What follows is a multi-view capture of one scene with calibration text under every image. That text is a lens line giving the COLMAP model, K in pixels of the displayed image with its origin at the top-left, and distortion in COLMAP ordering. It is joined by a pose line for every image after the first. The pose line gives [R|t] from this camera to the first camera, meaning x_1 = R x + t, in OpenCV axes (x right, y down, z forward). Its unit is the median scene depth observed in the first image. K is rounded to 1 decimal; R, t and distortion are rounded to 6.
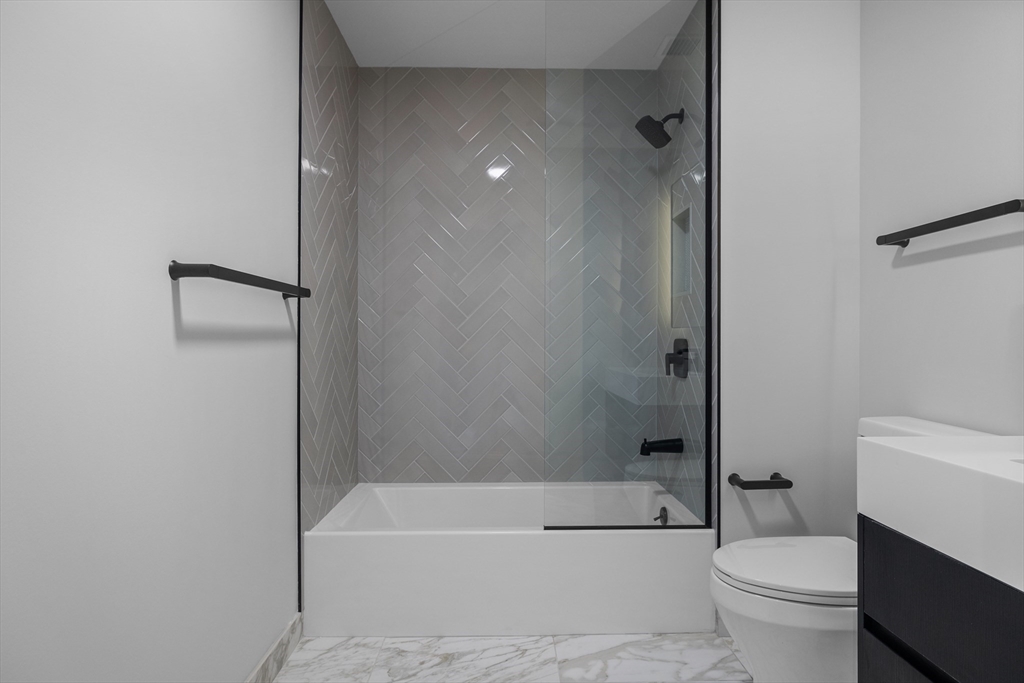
lens RADIAL K [[549.1, 0, 511.4], [0, 549.1, 330.6], [0, 0, 1]] dist [0.000521, 0.001224]
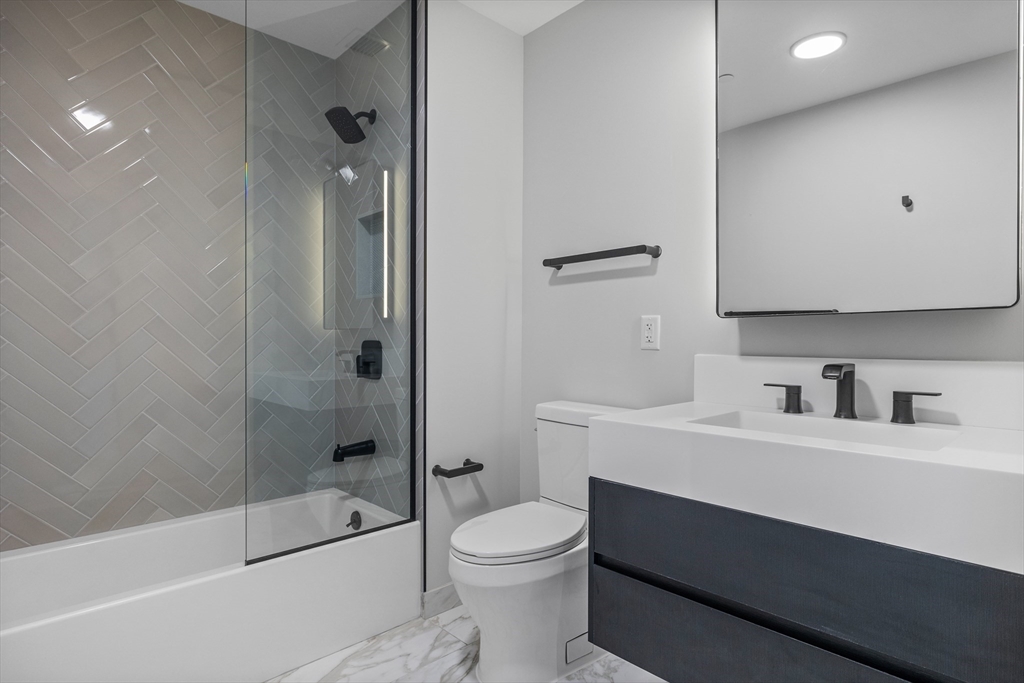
lens RADIAL K [[551.3, 0, 512.0], [0, 551.3, 341.5], [0, 0, 1]] dist [-0.002034, -0.000121]
pose [[0.739378, 0.000804, 0.673290, -0.209984], [-0.012316, 0.999848, 0.012331, 0.001809], [-0.673178, -0.017410, 0.739276, 0.100143]]
